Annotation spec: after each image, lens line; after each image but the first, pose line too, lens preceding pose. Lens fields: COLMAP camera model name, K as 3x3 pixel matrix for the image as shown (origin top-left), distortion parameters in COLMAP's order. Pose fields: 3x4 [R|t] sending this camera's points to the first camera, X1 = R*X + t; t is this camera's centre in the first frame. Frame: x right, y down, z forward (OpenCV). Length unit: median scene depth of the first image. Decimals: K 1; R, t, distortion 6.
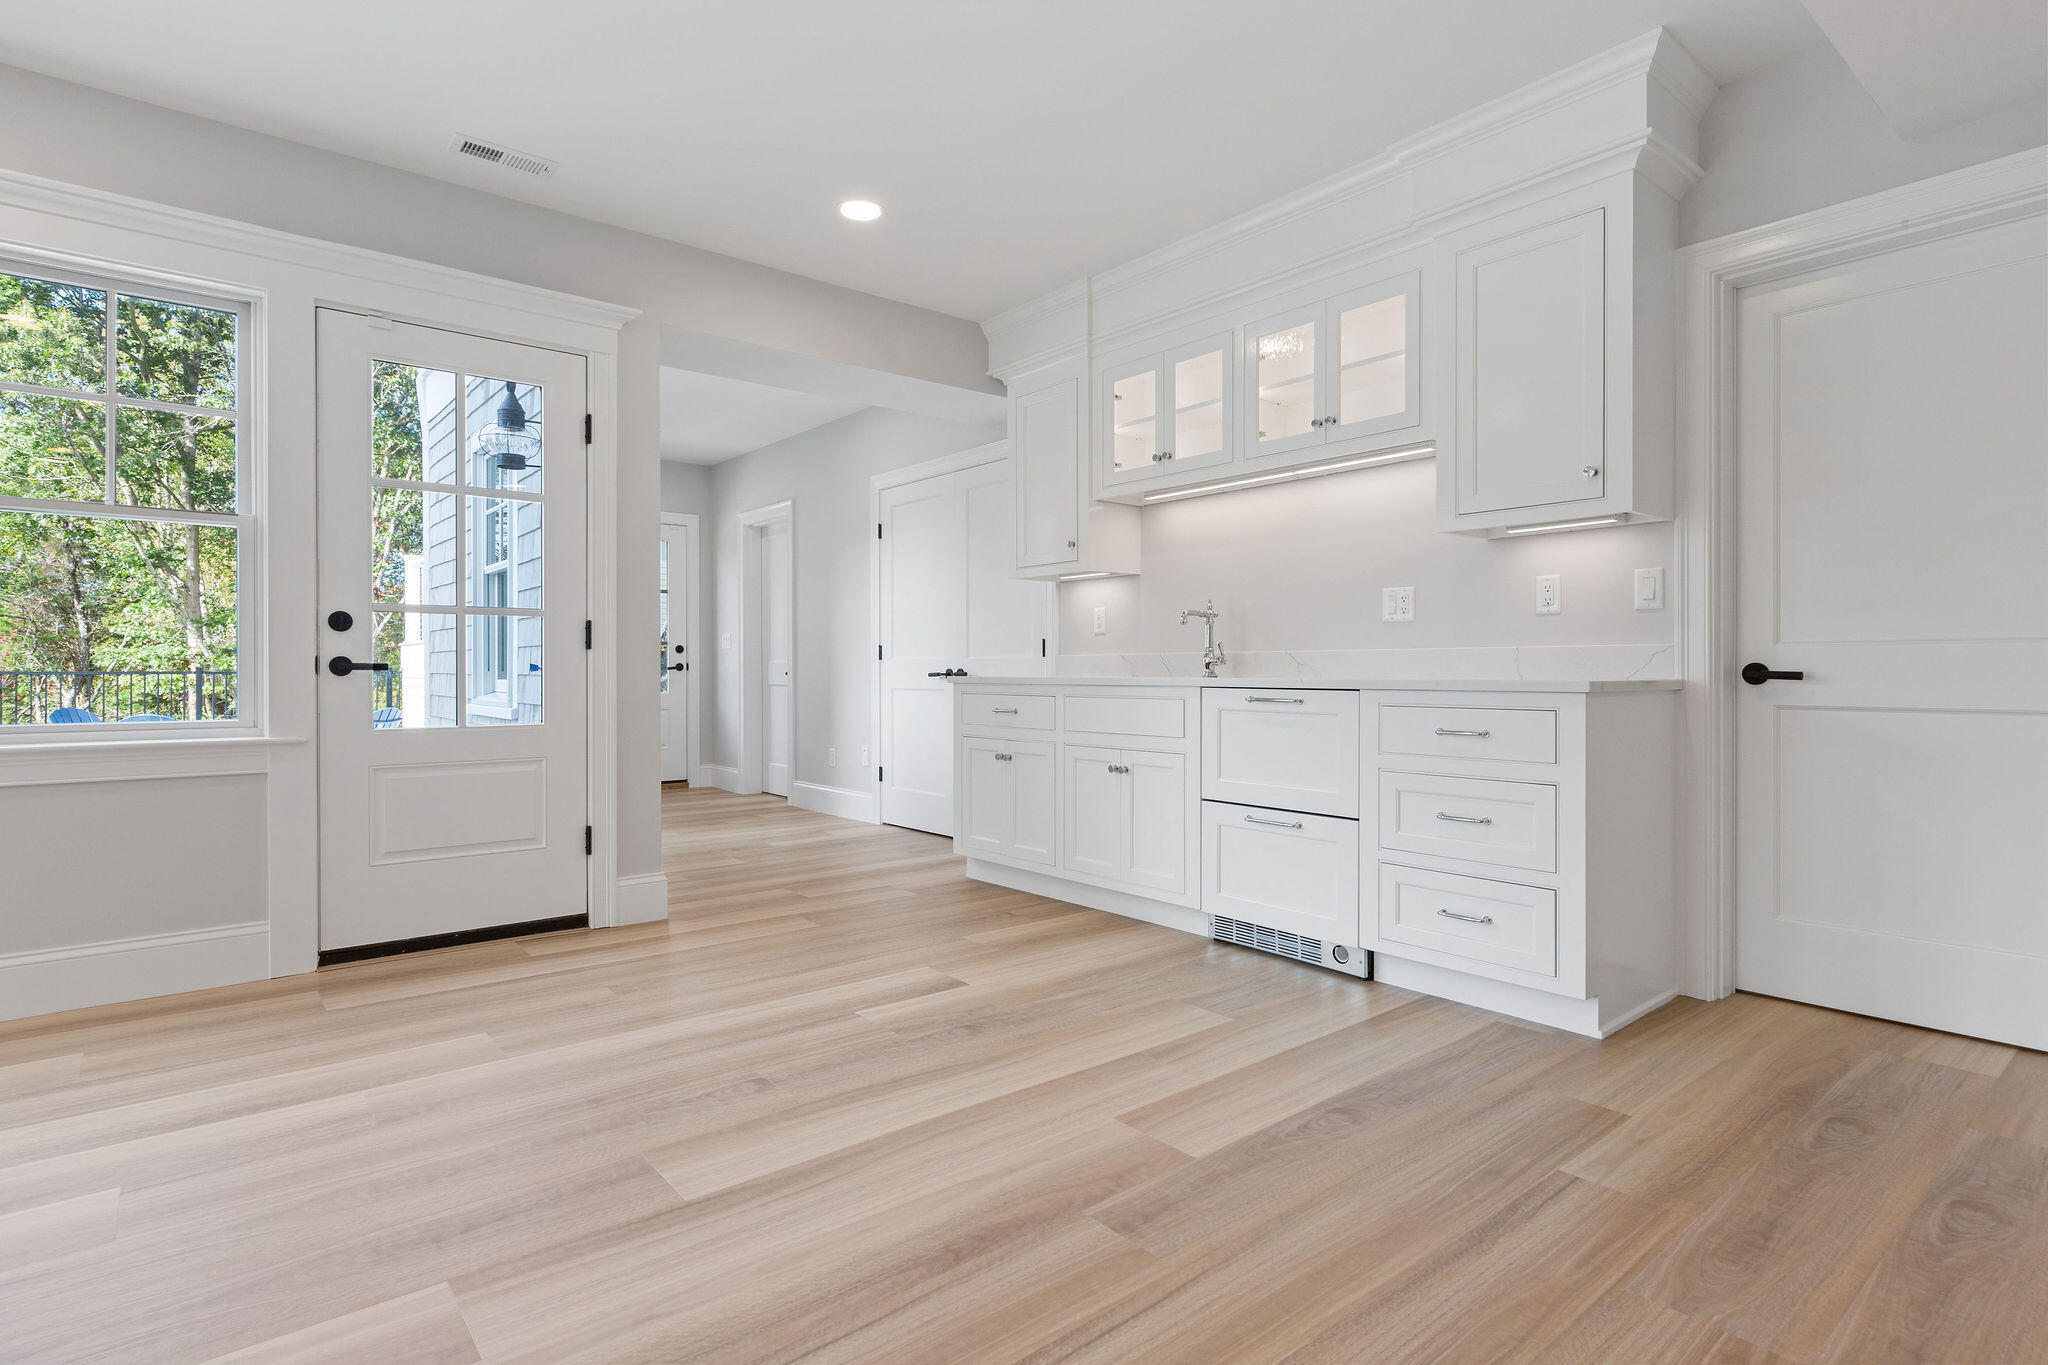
lens RADIAL K [[1022.1, 0, 1010.2], [0, 1022.1, 677.3], [0, 0, 1]] dist [0.002514, 0.000414]
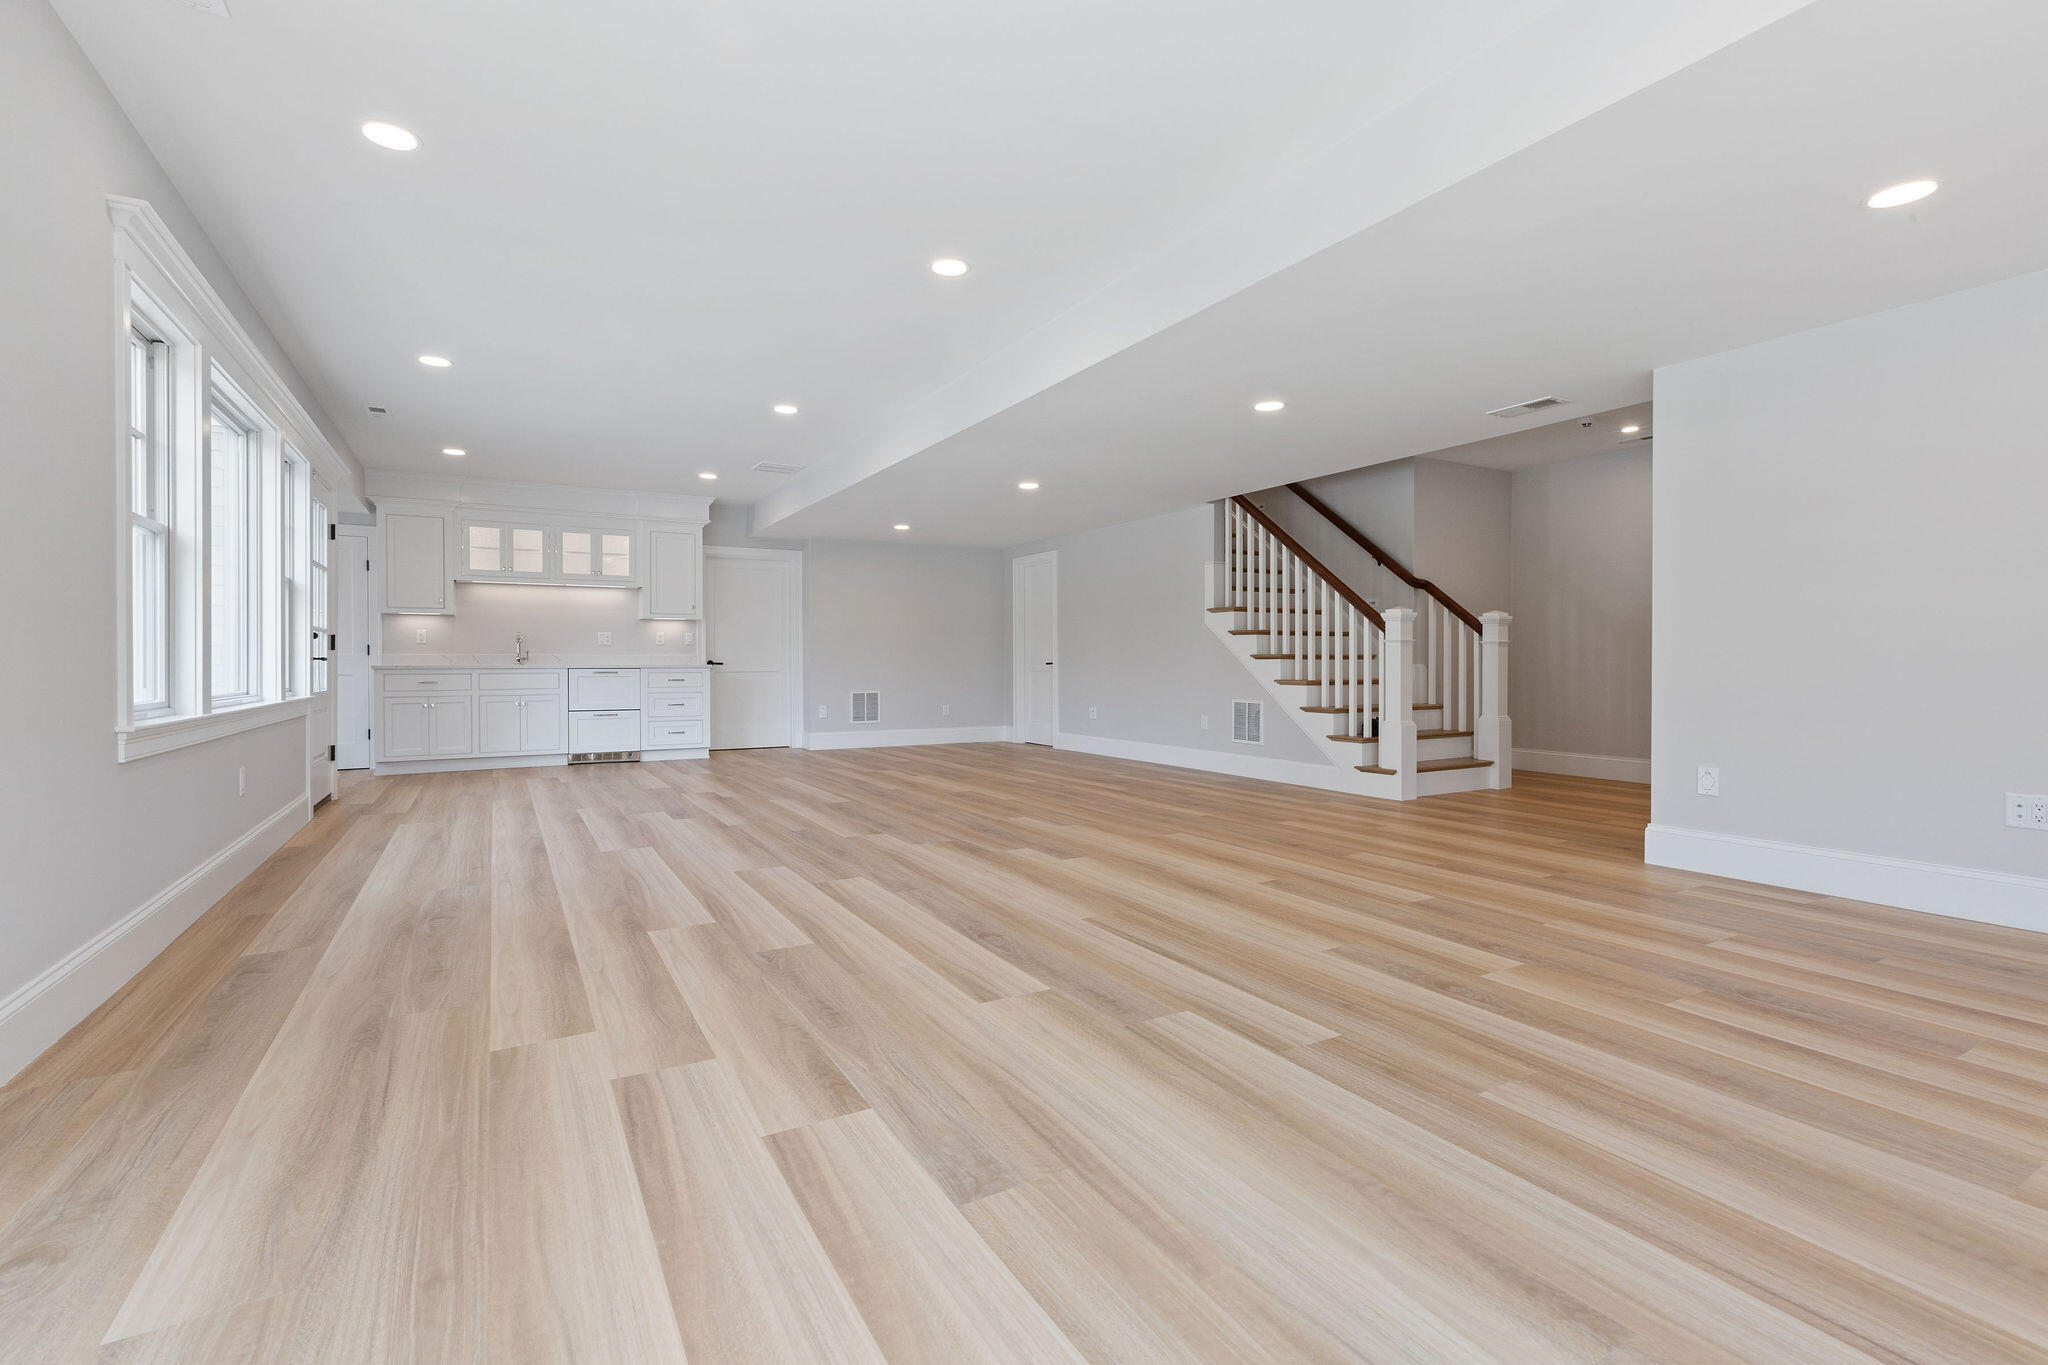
lens RADIAL K [[899.7, 0, 1024.0], [0, 899.7, 682.5], [0, 0, 1]] dist [-0.014084, -0.000009]
pose [[0.148244, -0.021210, 0.988723, -2.571694], [0.007305, 0.999766, 0.020351, 0.010011], [-0.988924, 0.004205, 0.148364, -0.675376]]
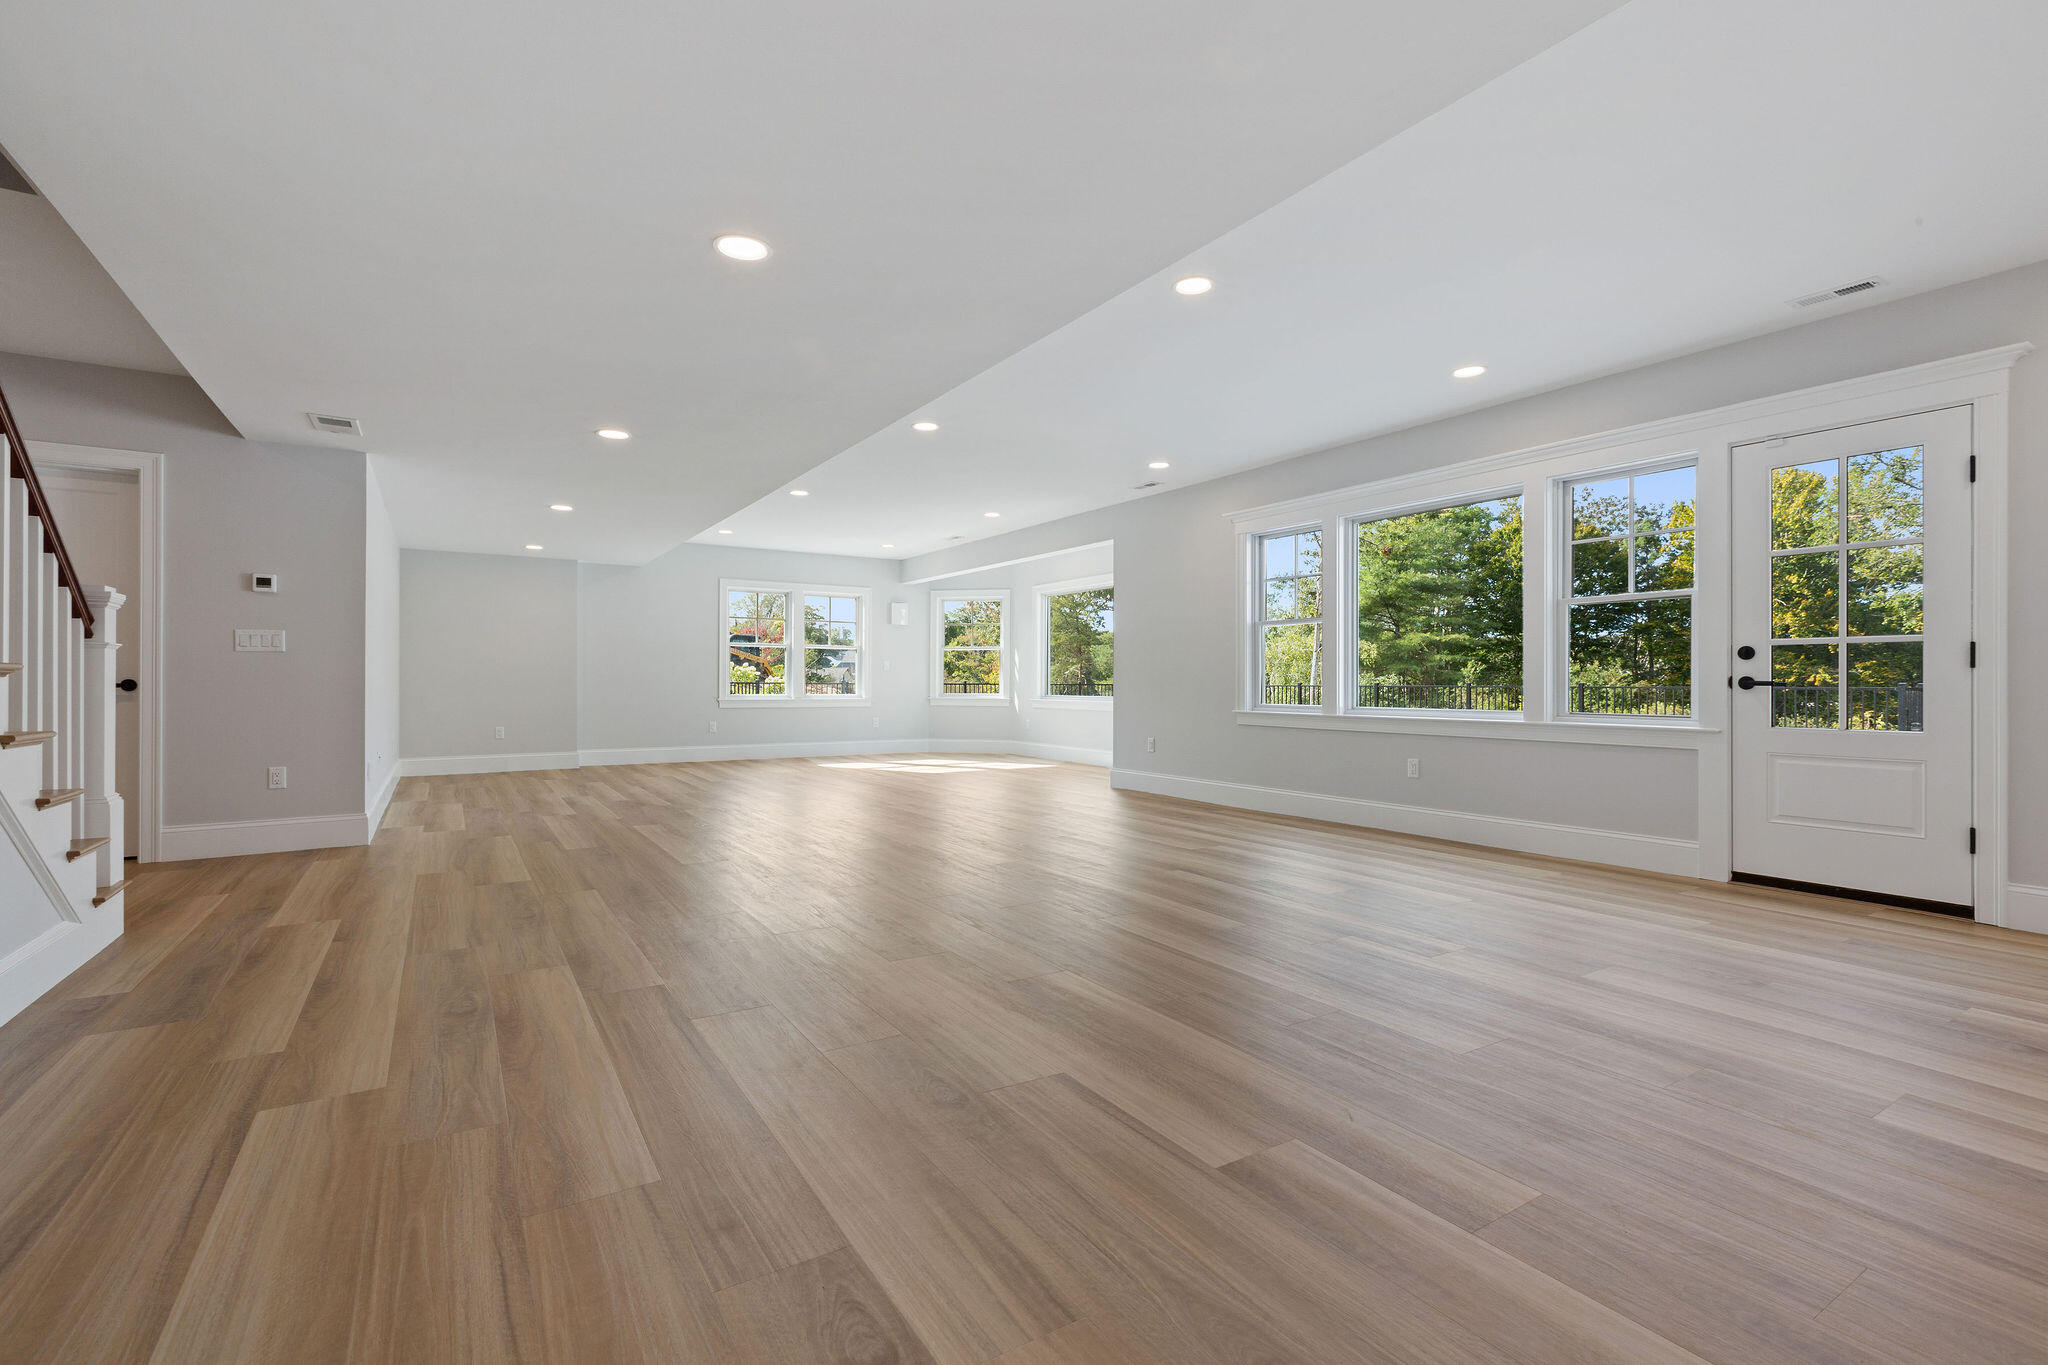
lens RADIAL K [[899.7, 0, 1024.0], [0, 899.7, 682.5], [0, 0, 1]] dist [-0.014084, -0.000009]
pose [[-0.109671, 0.000217, -0.993968, 0.992130], [-0.009680, 0.999952, 0.001286, -0.004182], [0.993921, 0.009763, -0.109664, 0.129703]]
